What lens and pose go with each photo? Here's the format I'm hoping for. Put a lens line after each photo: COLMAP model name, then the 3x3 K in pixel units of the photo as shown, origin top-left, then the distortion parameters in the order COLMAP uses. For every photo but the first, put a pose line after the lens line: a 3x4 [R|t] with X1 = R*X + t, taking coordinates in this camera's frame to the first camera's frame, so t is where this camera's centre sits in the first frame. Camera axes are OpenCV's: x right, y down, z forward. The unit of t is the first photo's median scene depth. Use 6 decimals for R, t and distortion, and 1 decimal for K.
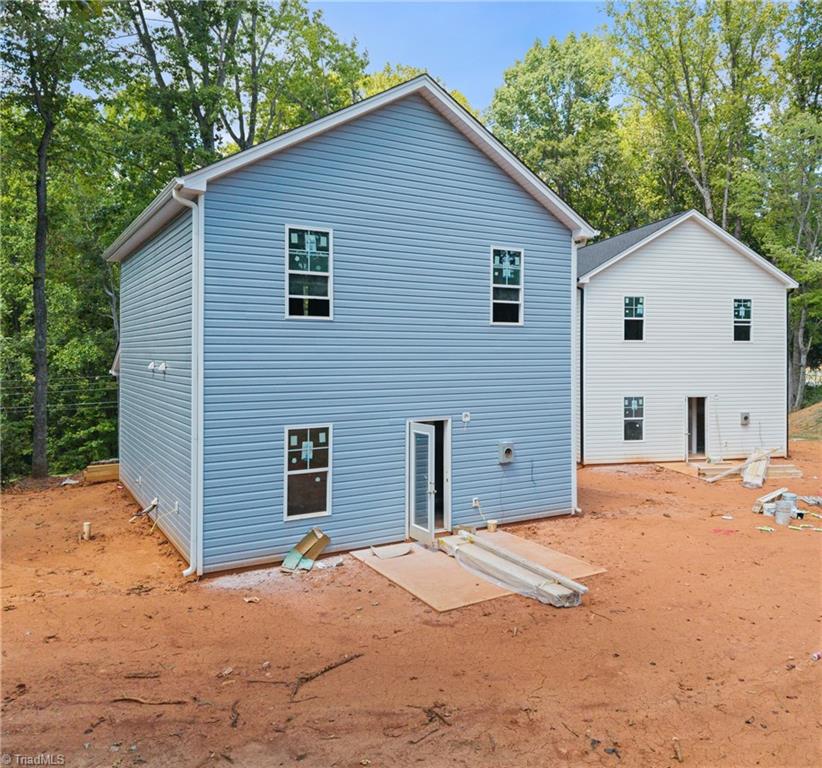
lens RADIAL K [[702.6, 0, 498.7], [0, 702.6, 341.2], [0, 0, 1]] dist [0.012617, -0.018912]
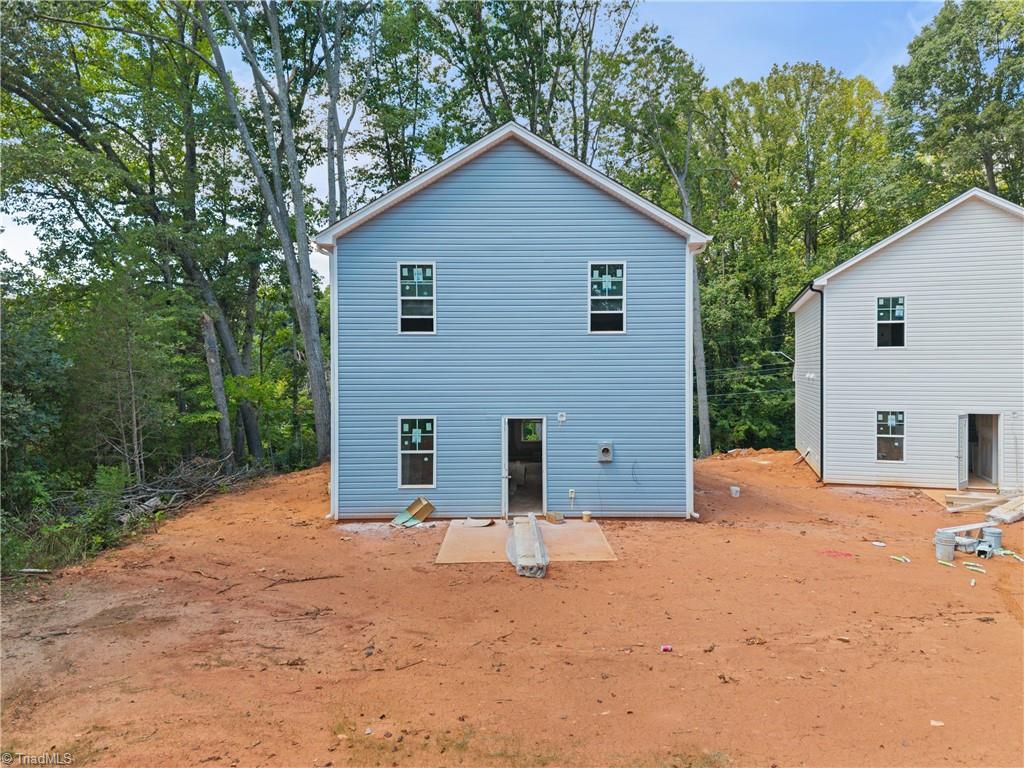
lens RADIAL K [[691.6, 0, 507.8], [0, 691.6, 361.6], [0, 0, 1]] dist [0.024722, -0.020542]
pose [[0.840733, -0.010728, -0.541344, 0.546095], [0.014094, 0.999899, 0.002072, 0.018676], [0.541267, -0.009371, 0.840799, 0.026620]]
